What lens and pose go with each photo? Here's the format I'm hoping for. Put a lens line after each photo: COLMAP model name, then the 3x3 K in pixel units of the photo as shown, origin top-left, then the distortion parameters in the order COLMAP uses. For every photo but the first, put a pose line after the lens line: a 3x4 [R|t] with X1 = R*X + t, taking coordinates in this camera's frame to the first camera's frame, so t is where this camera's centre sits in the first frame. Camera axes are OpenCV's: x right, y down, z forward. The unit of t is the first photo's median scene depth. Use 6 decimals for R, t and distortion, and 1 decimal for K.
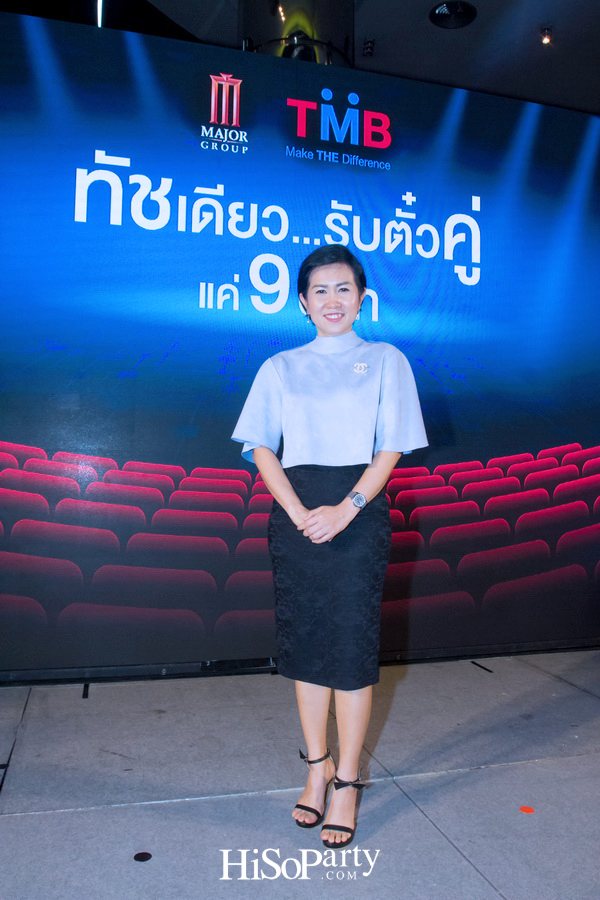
lens RADIAL K [[730.7, 0, 299.2], [0, 730.7, 457.1], [0, 0, 1]] dist [-0.084295, 0.060617]
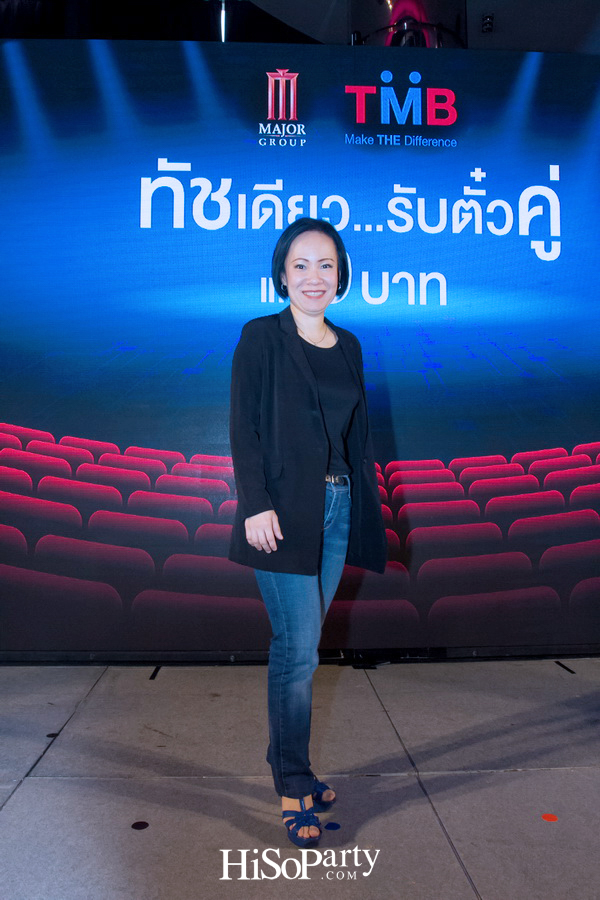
lens RADIAL K [[729.9, 0, 296.8], [0, 729.9, 462.2], [0, 0, 1]] dist [-0.086000, 0.065821]
pose [[0.973817, -0.017724, -0.226641, 0.132900], [0.019466, 0.999796, 0.005453, 0.012935], [0.226498, -0.009722, 0.973963, 0.017729]]
